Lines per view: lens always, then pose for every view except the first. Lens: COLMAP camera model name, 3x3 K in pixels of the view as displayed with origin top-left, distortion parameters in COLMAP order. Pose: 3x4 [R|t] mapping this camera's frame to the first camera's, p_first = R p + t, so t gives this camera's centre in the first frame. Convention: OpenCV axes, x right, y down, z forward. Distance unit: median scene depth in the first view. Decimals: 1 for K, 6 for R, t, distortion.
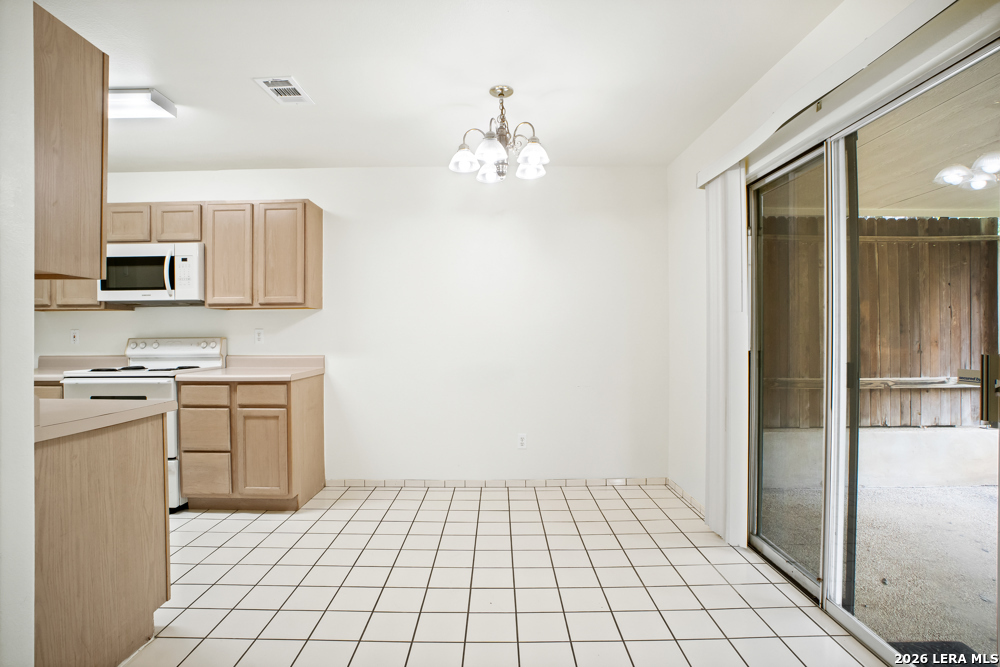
lens RADIAL K [[491.2, 0, 494.1], [0, 491.2, 337.3], [0, 0, 1]] dist [-0.072612, 0.027271]
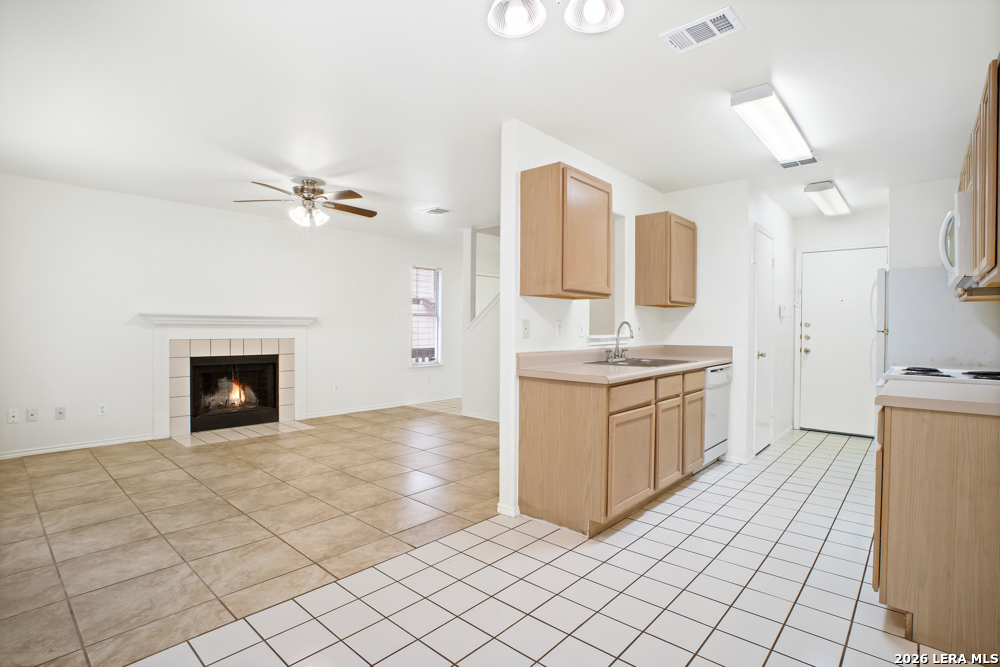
lens RADIAL K [[490.0, 0, 498.7], [0, 490.0, 329.9], [0, 0, 1]] dist [-0.068105, 0.028885]
pose [[-0.669136, 0.003844, -0.743130, 0.320658], [-0.007241, 0.999905, 0.011693, -0.005887], [0.743105, 0.013205, -0.669045, 1.022950]]
